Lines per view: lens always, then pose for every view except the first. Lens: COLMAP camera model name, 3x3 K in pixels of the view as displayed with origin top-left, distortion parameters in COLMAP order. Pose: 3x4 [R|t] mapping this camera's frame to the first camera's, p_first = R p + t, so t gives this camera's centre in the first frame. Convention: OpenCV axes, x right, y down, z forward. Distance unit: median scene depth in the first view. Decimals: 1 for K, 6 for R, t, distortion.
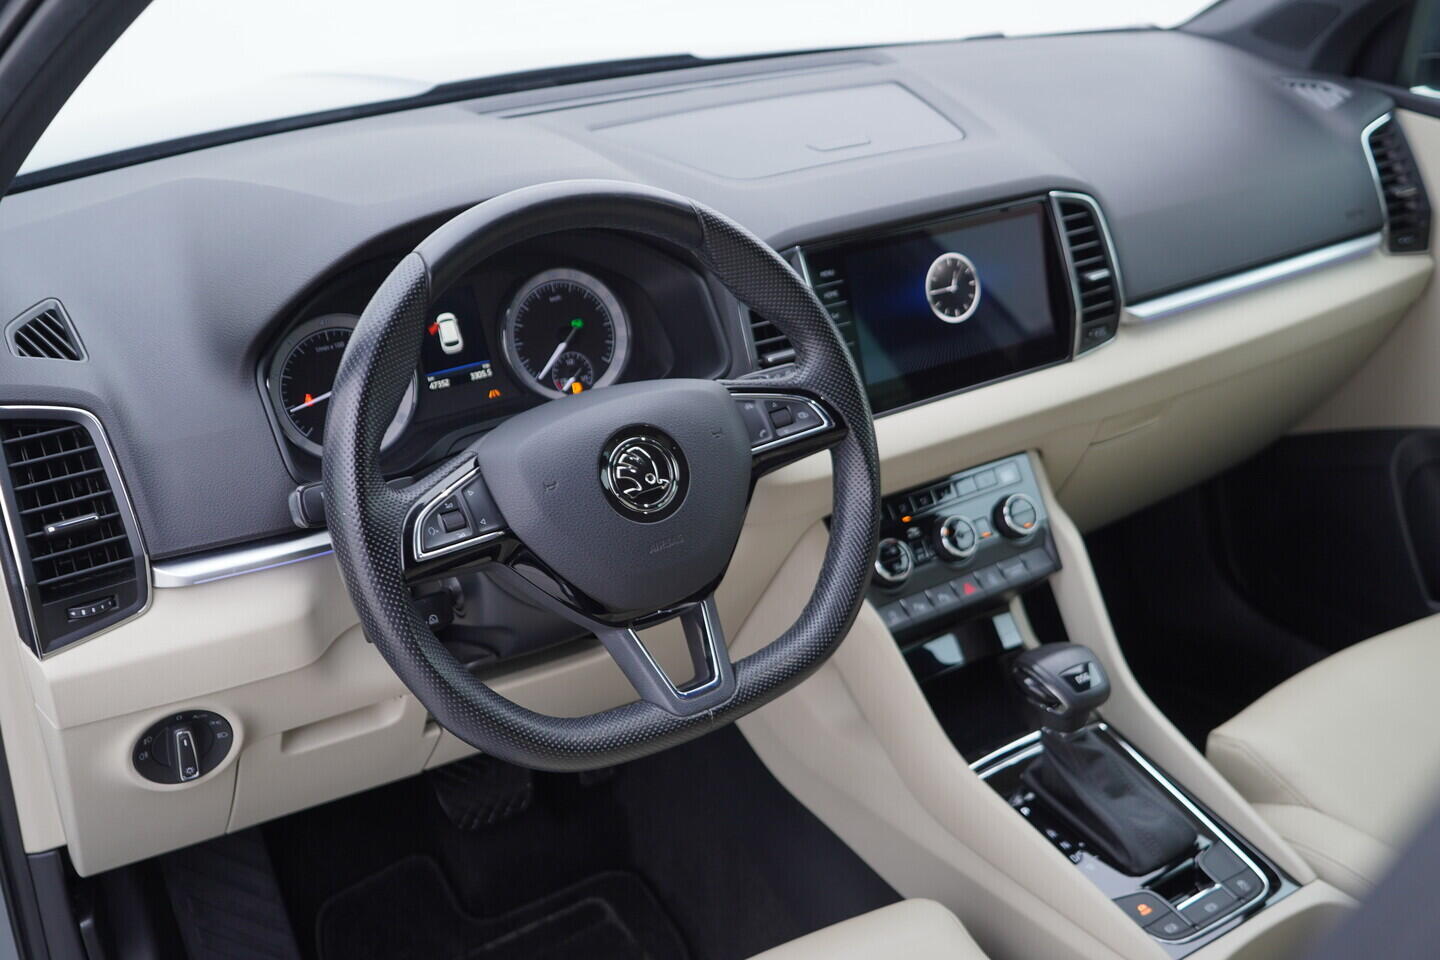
lens RADIAL K [[1482.7, 0, 723.0], [0, 1482.7, 485.6], [0, 0, 1]] dist [0.008512, 0.000000]
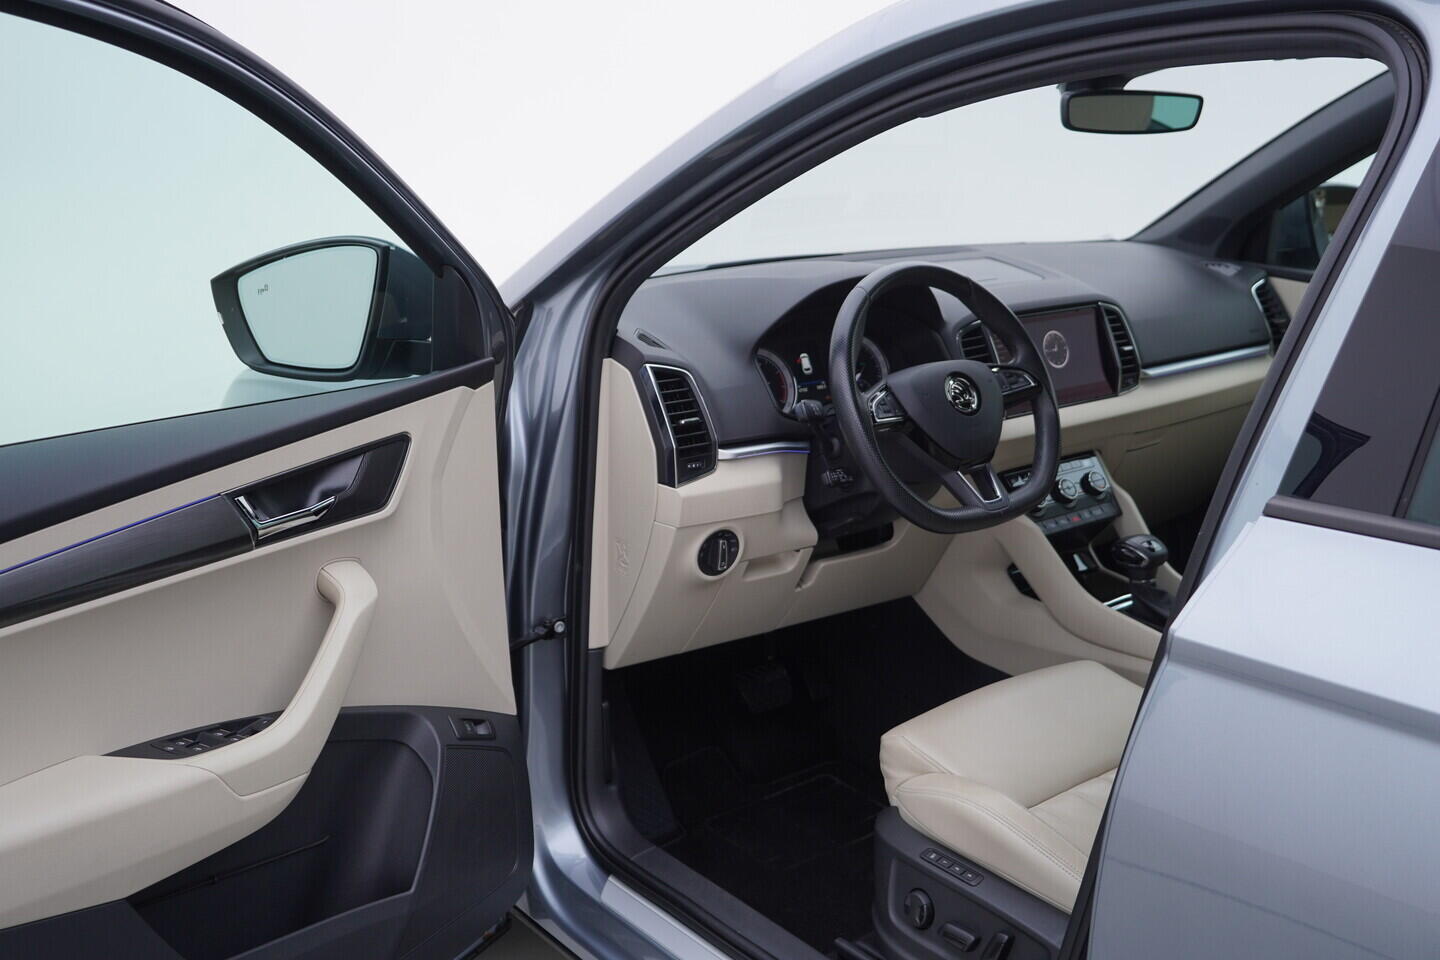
lens RADIAL K [[1482.7, 0, 718.2], [0, 1482.7, 482.9], [0, 0, 1]] dist [0.008512, 0.000000]
pose [[0.994898, -0.021753, 0.098514, -0.422130], [0.041966, 0.977222, -0.208031, 0.371920], [-0.091745, 0.211104, 0.973149, -0.664982]]
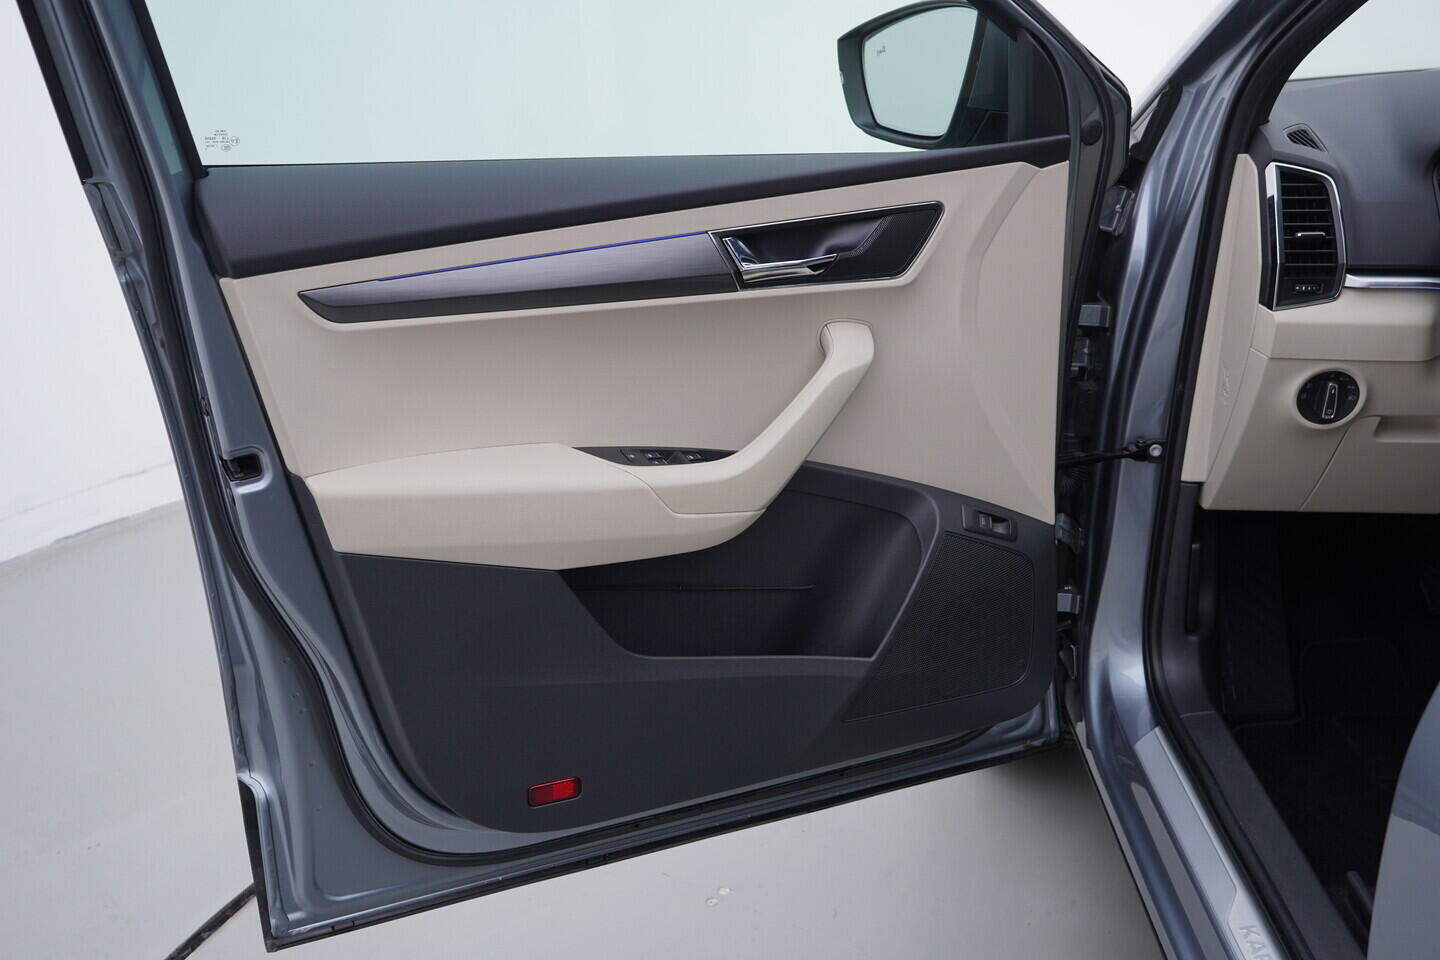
lens RADIAL K [[1482.7, 0, 727.1], [0, 1482.7, 477.7], [0, 0, 1]] dist [0.008512, 0.000000]
pose [[0.836354, 0.185068, -0.516006, -0.048184], [-0.235581, 0.971278, -0.033482, 0.358820], [0.494988, 0.149563, 0.855931, -0.523096]]
